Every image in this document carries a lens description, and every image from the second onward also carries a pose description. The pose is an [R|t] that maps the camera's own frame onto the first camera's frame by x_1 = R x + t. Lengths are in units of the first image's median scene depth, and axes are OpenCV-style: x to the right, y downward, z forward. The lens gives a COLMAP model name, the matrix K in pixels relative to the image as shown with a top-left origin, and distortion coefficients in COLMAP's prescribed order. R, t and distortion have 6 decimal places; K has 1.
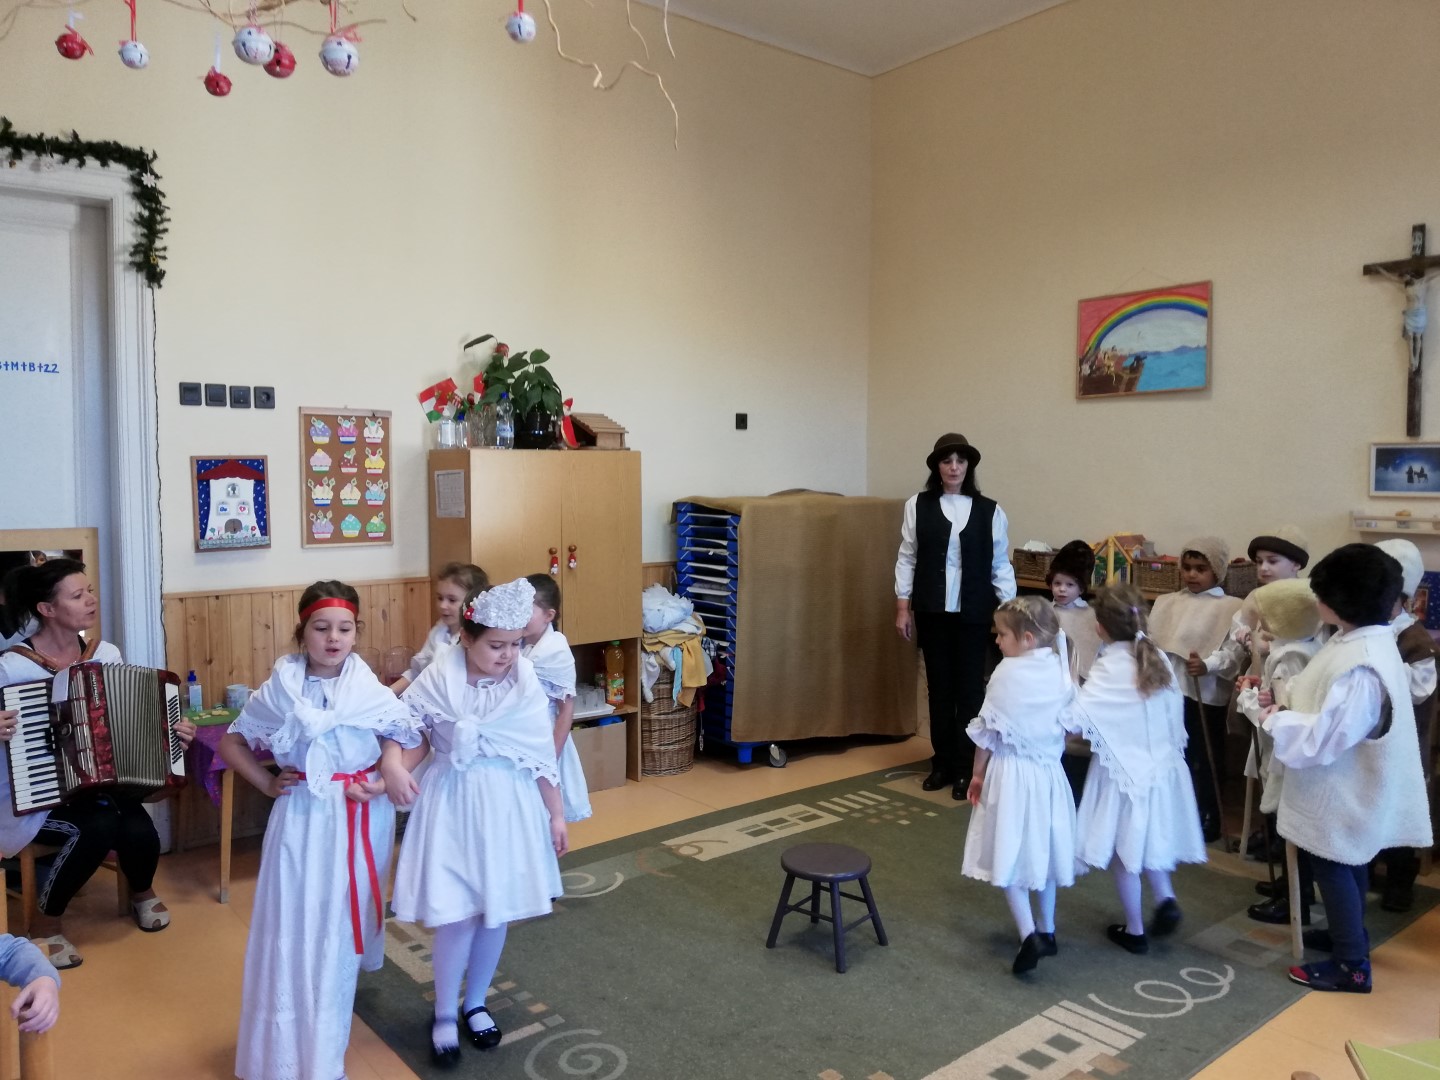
lens RADIAL K [[1082.8, 0, 728.4], [0, 1082.8, 528.2], [0, 0, 1]] dist [0.063585, -0.088480]
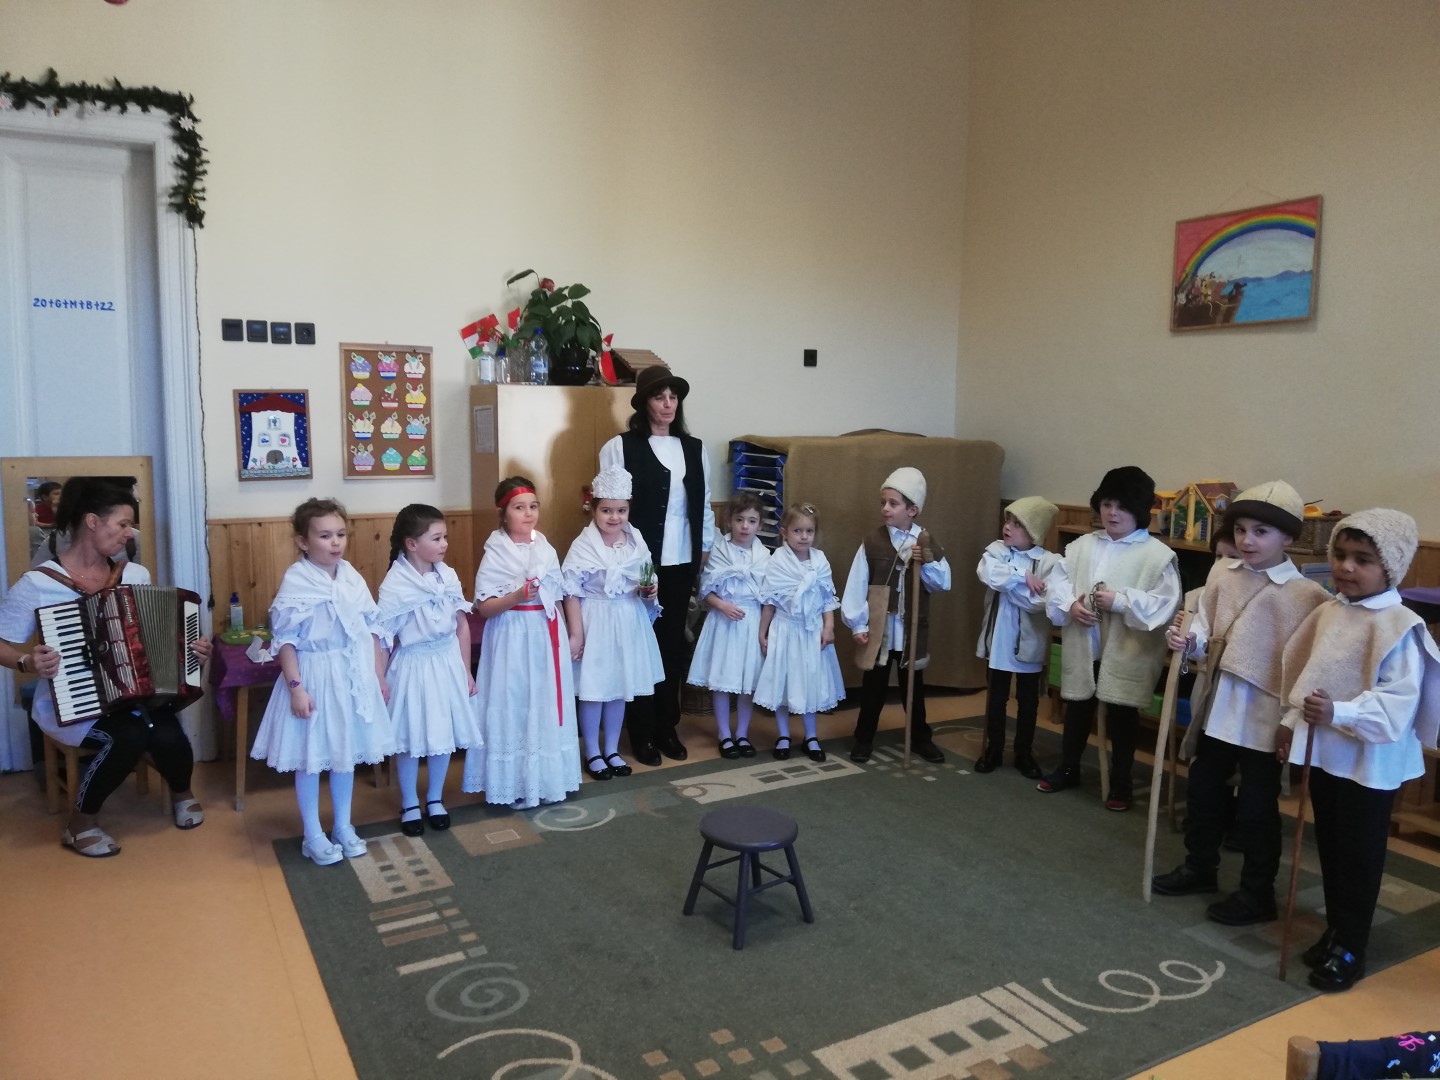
lens RADIAL K [[1082.8, 0, 728.4], [0, 1082.8, 524.3], [0, 0, 1]] dist [0.063585, -0.088480]
pose [[0.983456, 0.026518, -0.179195, 0.150729], [-0.017343, 0.998466, 0.052573, -0.000380], [0.180315, -0.048595, 0.982408, 0.043445]]
